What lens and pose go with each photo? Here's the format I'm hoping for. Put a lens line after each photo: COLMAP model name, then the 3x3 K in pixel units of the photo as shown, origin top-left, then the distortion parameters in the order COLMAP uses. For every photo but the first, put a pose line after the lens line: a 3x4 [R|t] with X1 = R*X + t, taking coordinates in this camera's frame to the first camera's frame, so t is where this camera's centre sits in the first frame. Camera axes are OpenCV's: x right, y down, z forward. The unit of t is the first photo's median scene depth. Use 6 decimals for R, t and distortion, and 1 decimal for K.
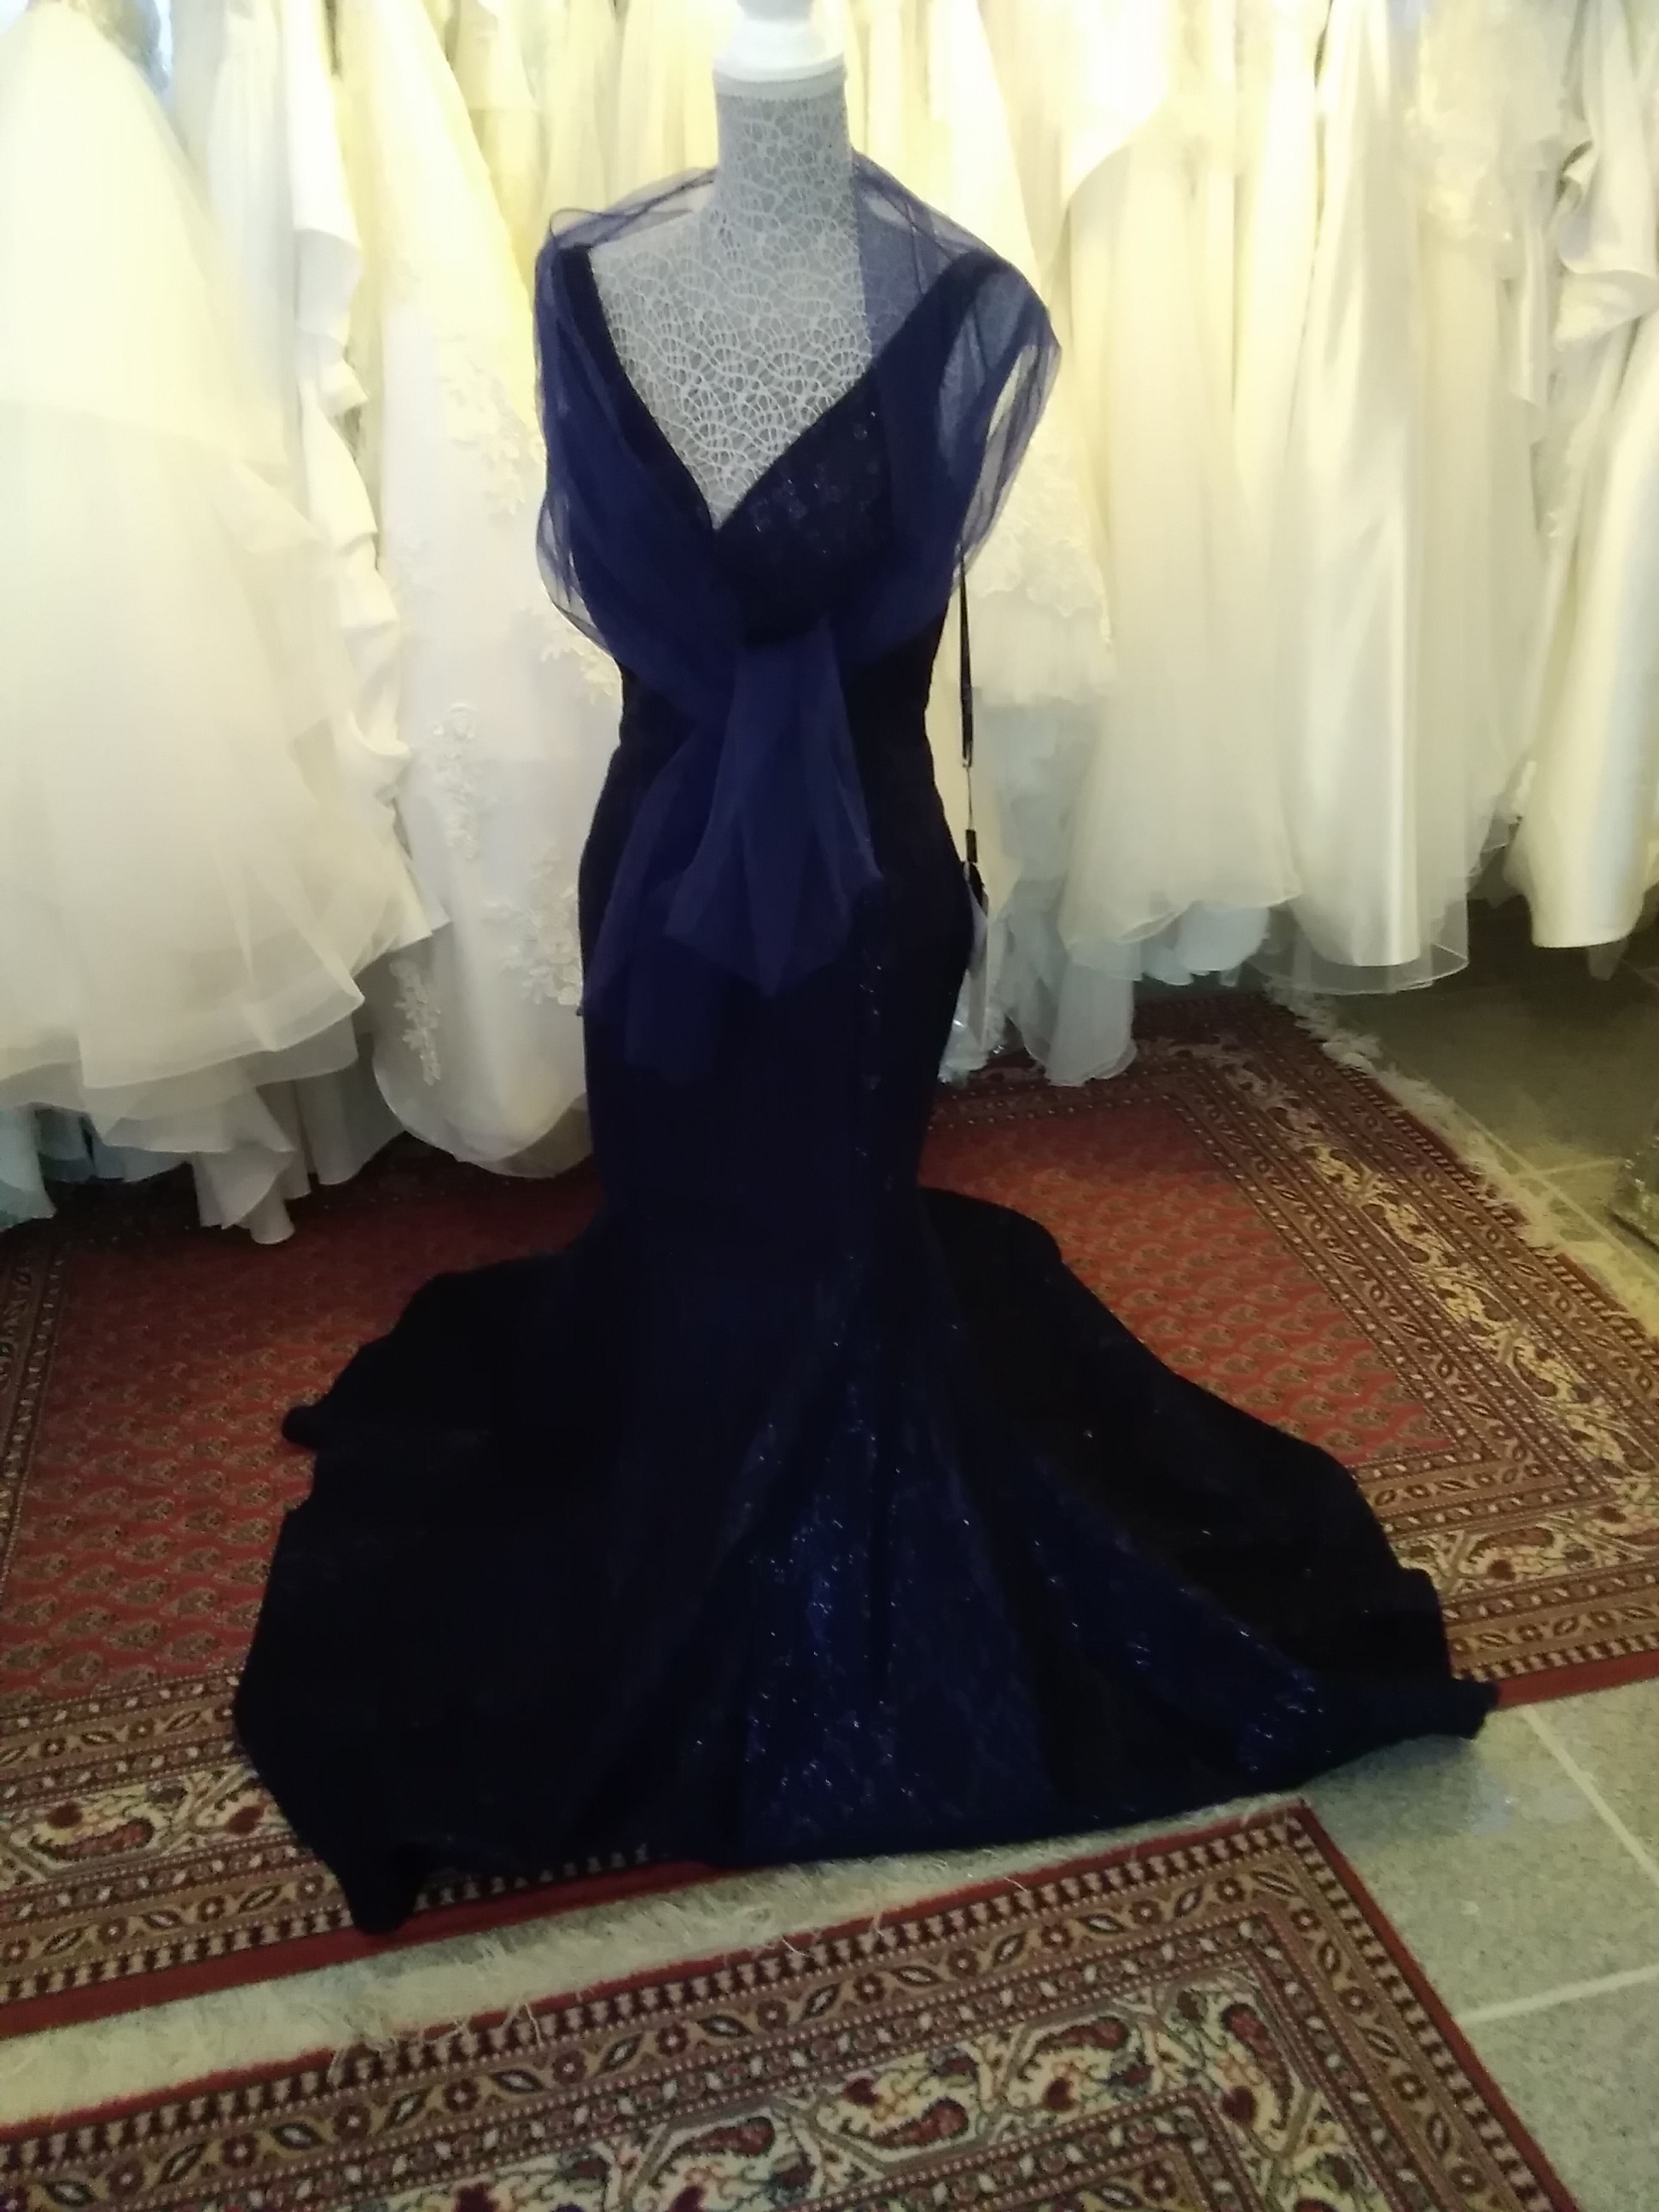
lens RADIAL K [[1926.7, 0, 824.9], [0, 1926.7, 1103.0], [0, 0, 1]] dist [0.010794, 0.064793]
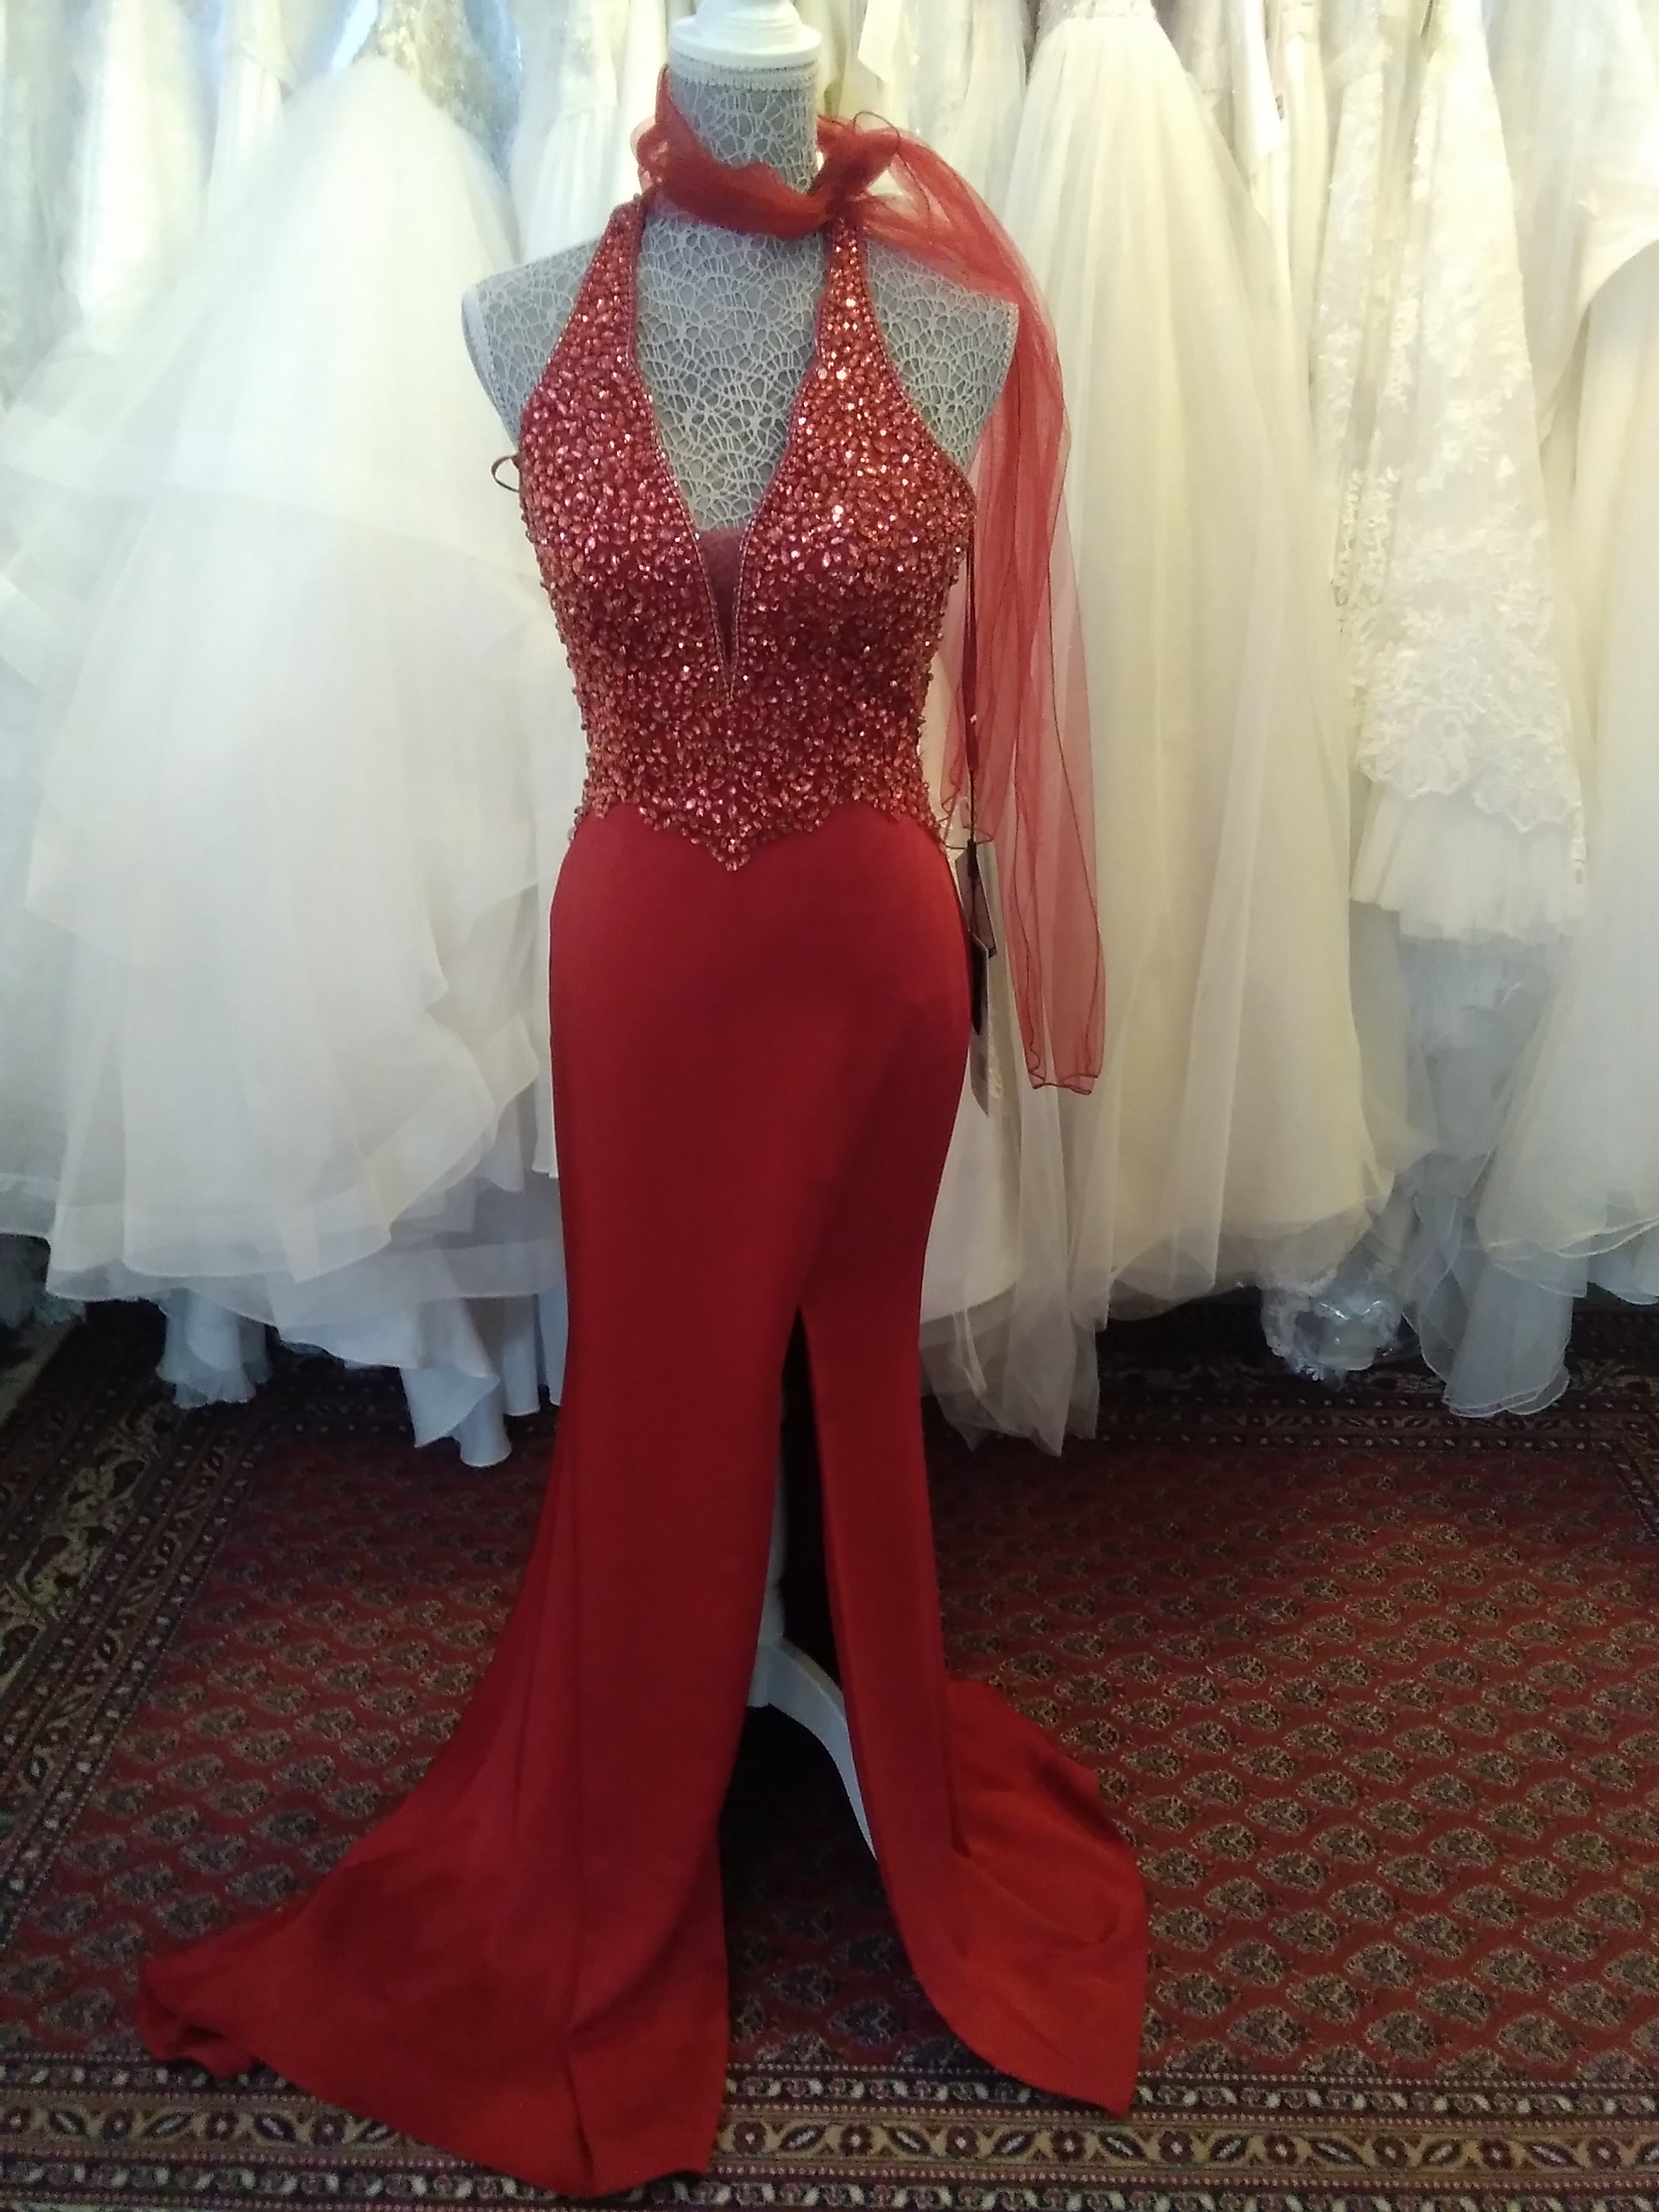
lens RADIAL K [[1926.7, 0, 824.9], [0, 1926.7, 1103.0], [0, 0, 1]] dist [0.010794, 0.064793]
pose [[0.964721, 0.116873, -0.235911, 0.050494], [-0.134499, 0.989095, -0.060004, -0.061579], [0.226325, 0.089617, 0.969920, 0.200549]]
